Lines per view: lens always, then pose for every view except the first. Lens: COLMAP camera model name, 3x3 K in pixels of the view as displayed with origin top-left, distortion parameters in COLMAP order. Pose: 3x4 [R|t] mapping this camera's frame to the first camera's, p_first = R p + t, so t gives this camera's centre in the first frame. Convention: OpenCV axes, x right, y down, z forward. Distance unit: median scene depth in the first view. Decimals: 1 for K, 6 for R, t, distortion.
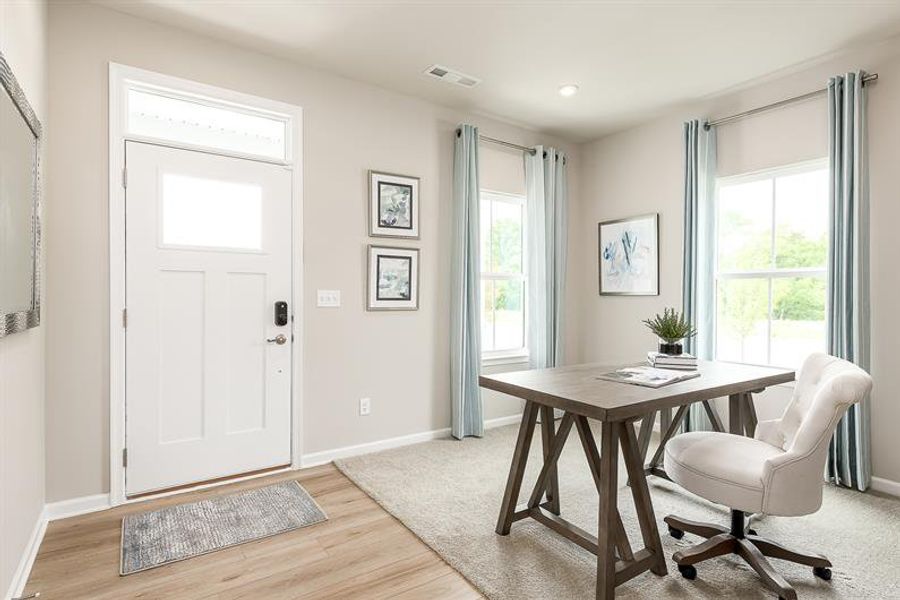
lens RADIAL K [[472.9, 0, 455.2], [0, 472.9, 297.1], [0, 0, 1]] dist [0.004581, 0.000902]
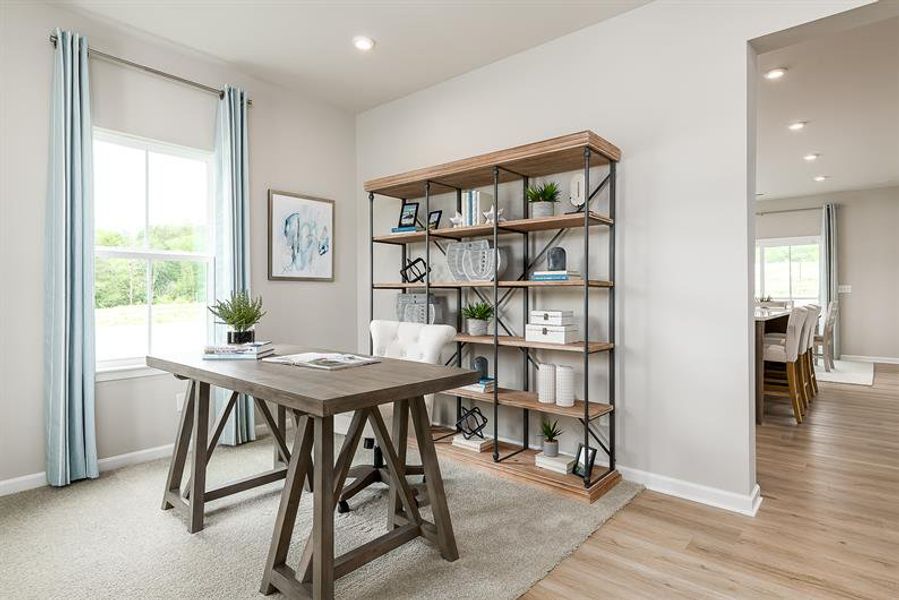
lens RADIAL K [[472.4, 0, 453.2], [0, 472.4, 301.0], [0, 0, 1]] dist [0.004581, 0.000902]
pose [[-0.258236, -0.008532, 0.966044, -0.821726], [0.000647, 0.999959, 0.009004, 0.069519], [-0.966082, 0.002950, -0.258220, 1.509562]]
